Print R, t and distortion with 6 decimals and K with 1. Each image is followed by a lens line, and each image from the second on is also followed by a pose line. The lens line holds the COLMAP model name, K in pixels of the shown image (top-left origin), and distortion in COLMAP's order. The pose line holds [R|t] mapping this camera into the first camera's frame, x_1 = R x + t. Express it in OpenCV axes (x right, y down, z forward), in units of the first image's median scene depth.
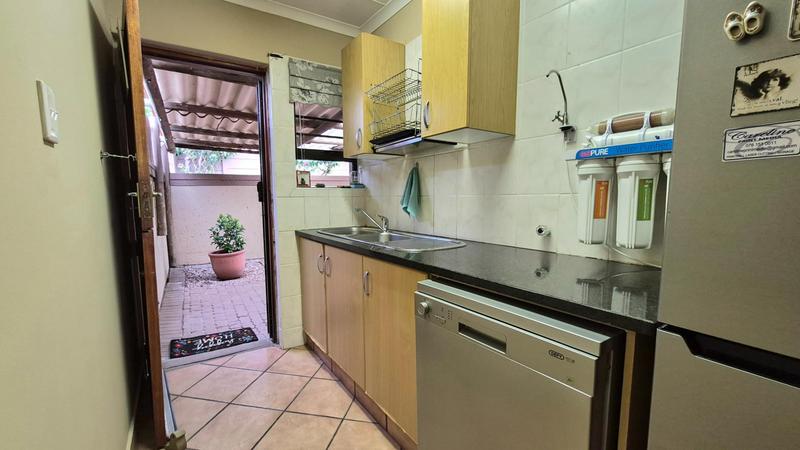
lens RADIAL K [[322.9, 0, 406.6], [0, 322.9, 231.7], [0, 0, 1]] dist [-0.000102, 0.000082]
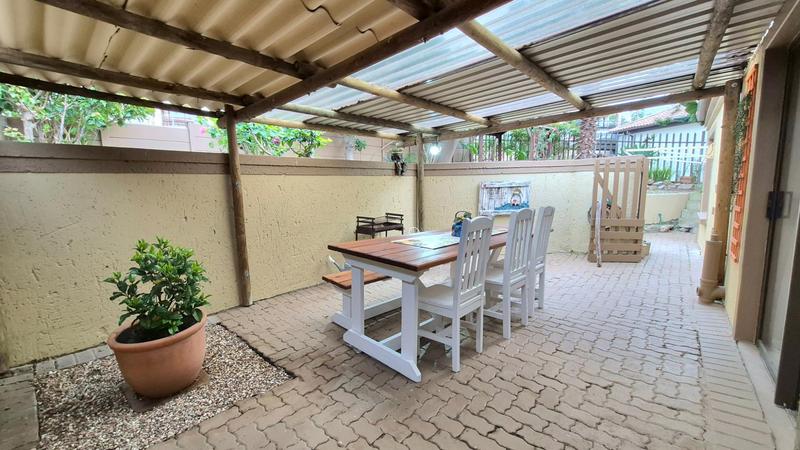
lens RADIAL K [[320.0, 0, 399.7], [0, 320.0, 243.3], [0, 0, 1]] dist [0.000568, 0.000078]
pose [[0.968554, -0.046271, 0.244465, -0.340596], [0.042605, 0.998886, 0.020266, -0.041671], [-0.245130, -0.009213, 0.969446, 0.507714]]
